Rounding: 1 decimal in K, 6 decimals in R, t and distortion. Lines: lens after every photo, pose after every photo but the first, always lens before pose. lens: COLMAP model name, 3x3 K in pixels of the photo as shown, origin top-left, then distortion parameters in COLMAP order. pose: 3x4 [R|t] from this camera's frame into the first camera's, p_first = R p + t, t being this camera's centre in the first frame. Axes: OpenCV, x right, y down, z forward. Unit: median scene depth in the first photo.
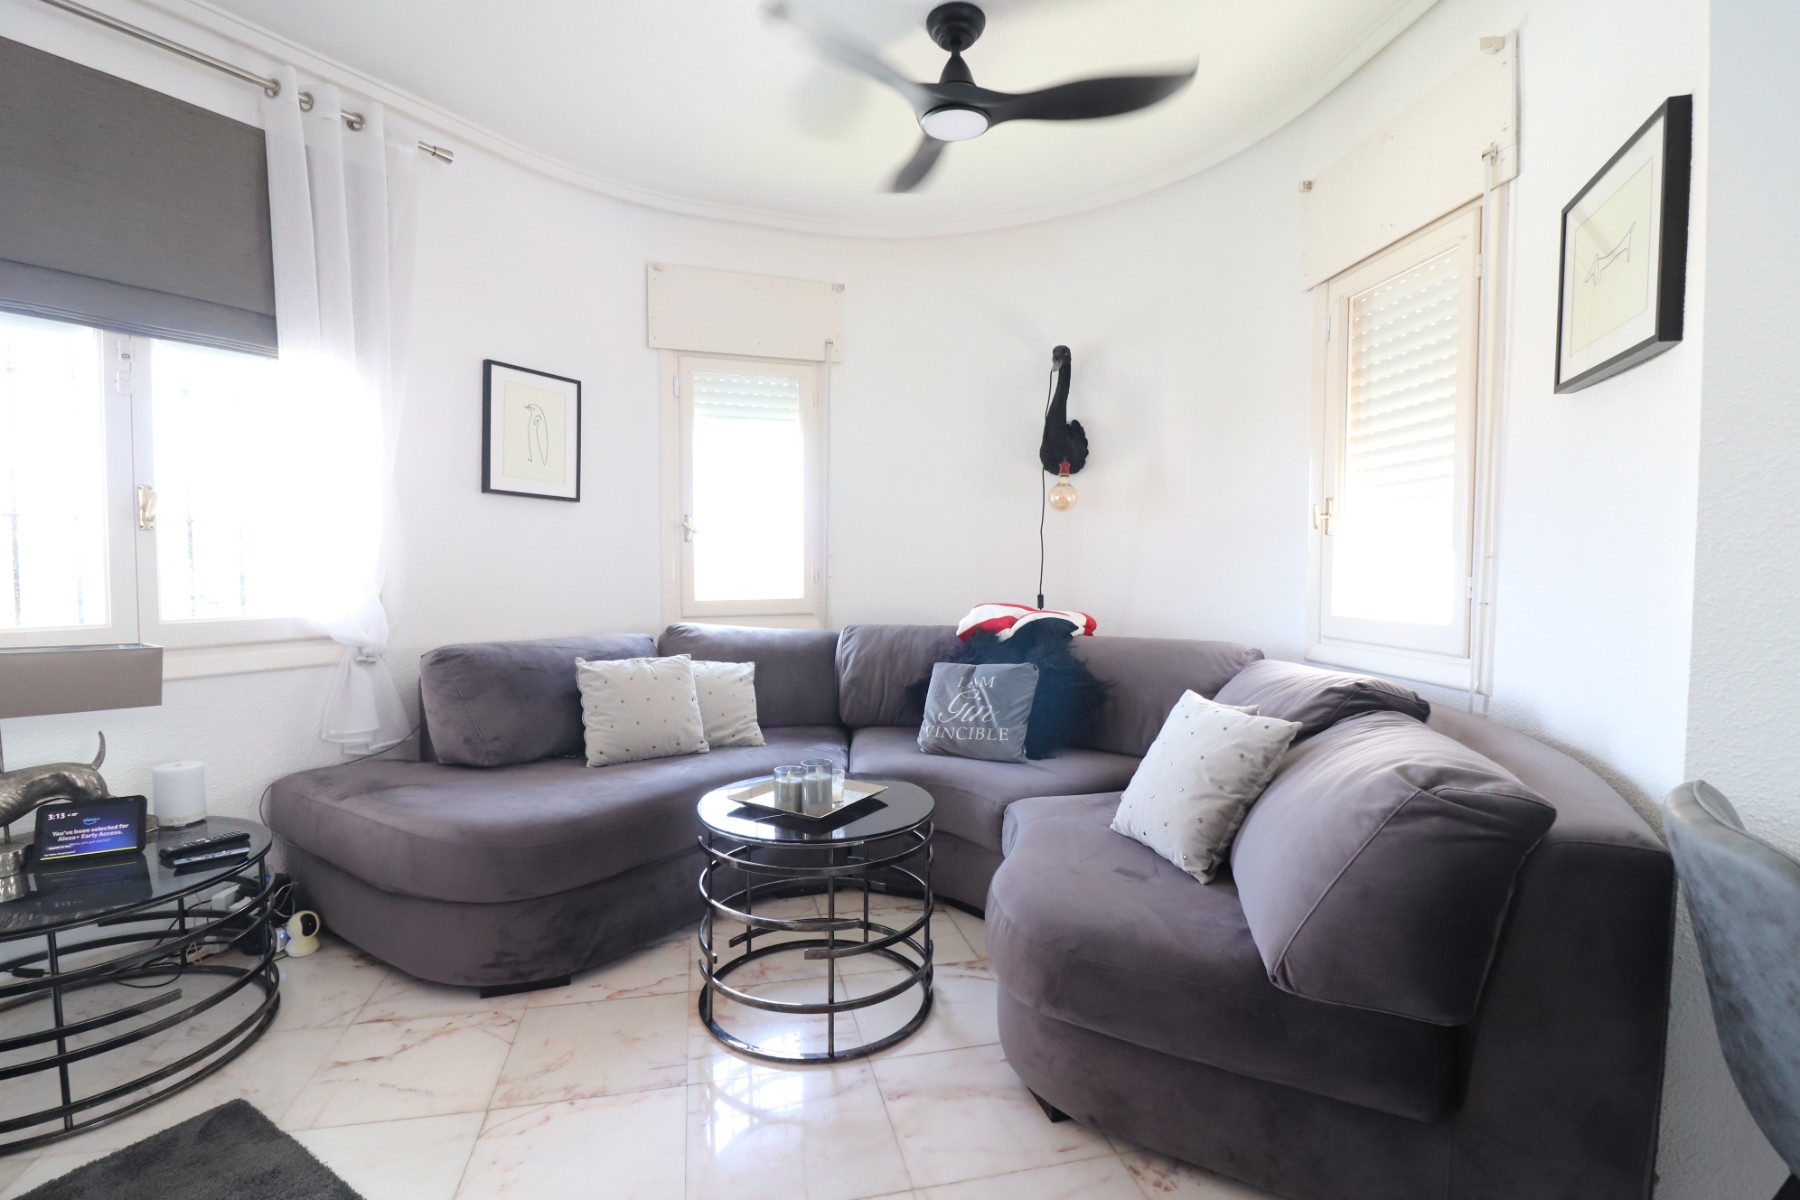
lens RADIAL K [[854.5, 0, 900.0], [0, 854.5, 600.0], [0, 0, 1]] dist [-0.016333, 0.000345]
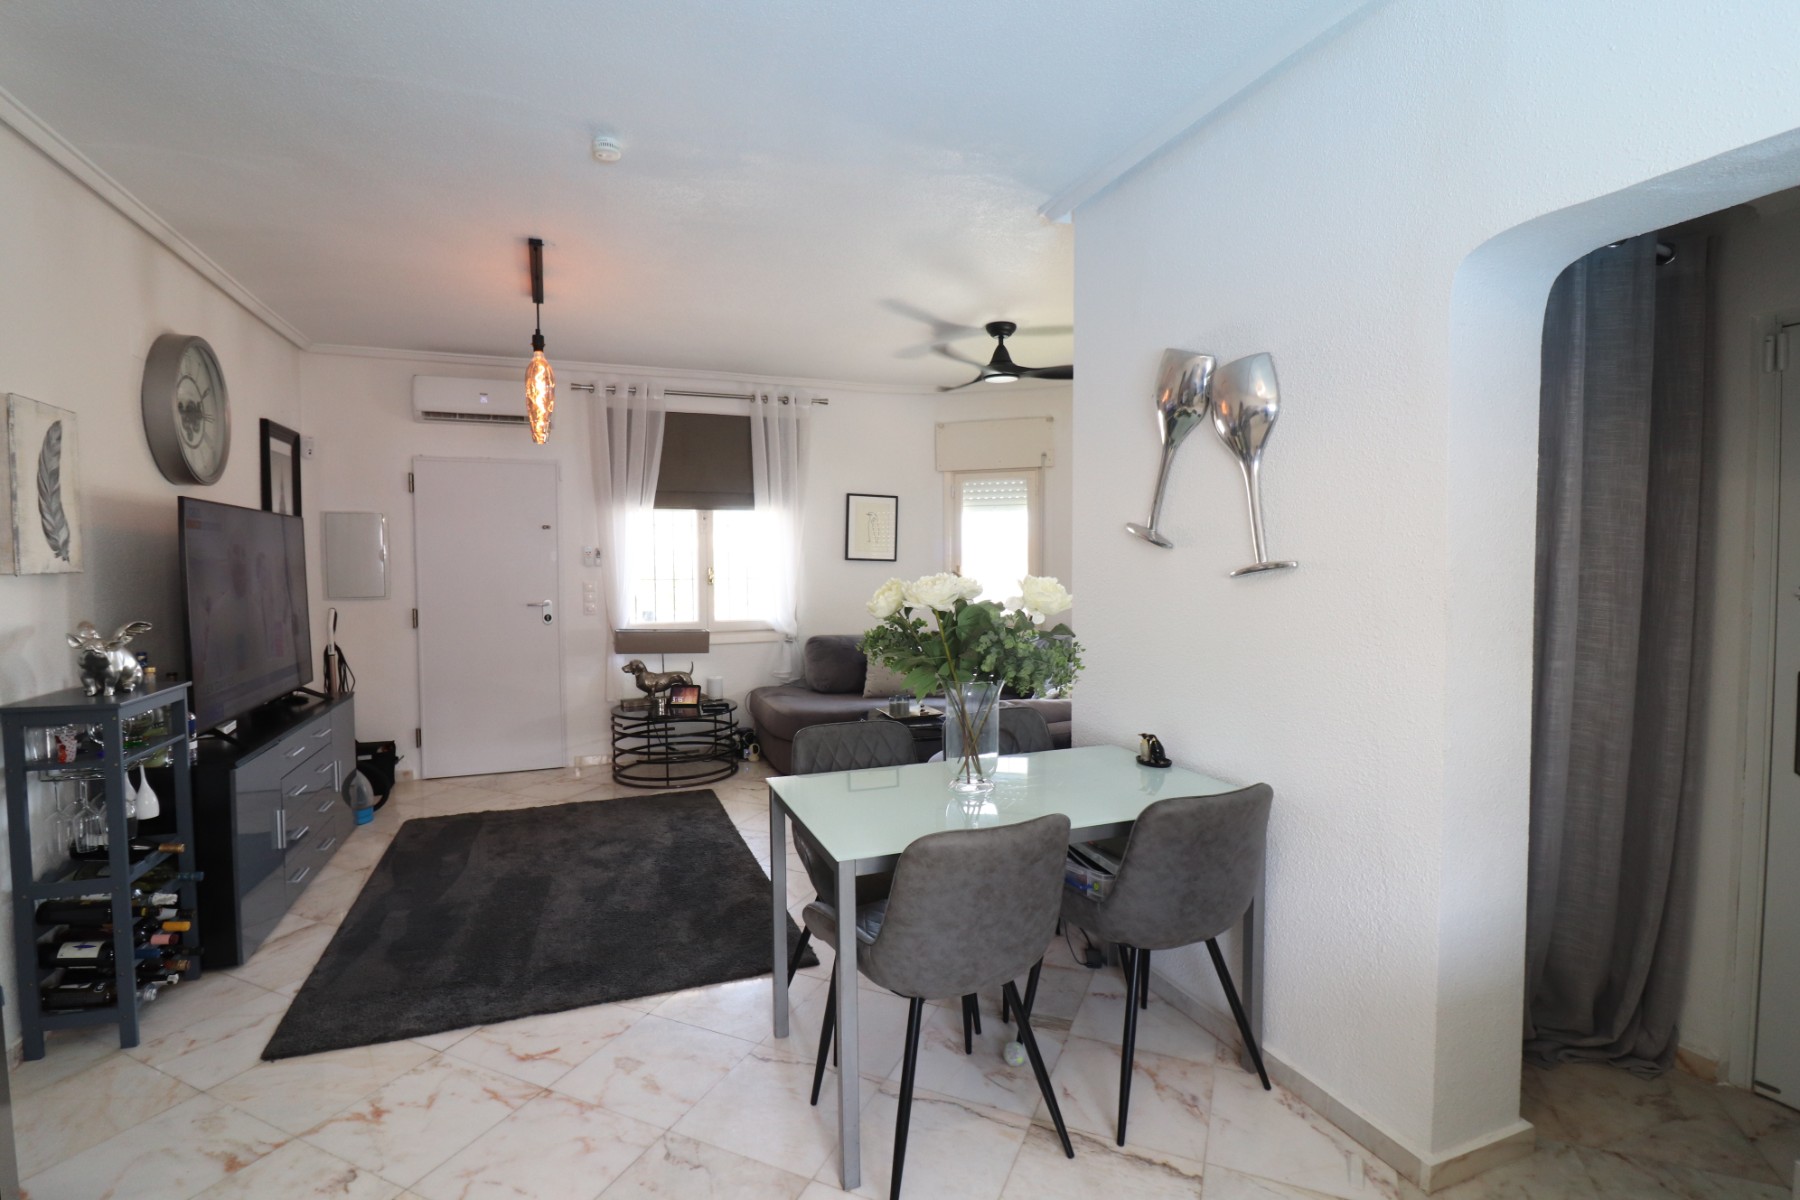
lens RADIAL K [[837.4, 0, 893.1], [0, 837.4, 597.1], [0, 0, 1]] dist [-0.018520, -0.001092]
pose [[0.803276, 0.024275, -0.595112, 0.988658], [-0.020982, 0.999702, 0.012457, -0.083650], [0.595237, 0.002480, 0.803546, -0.657534]]
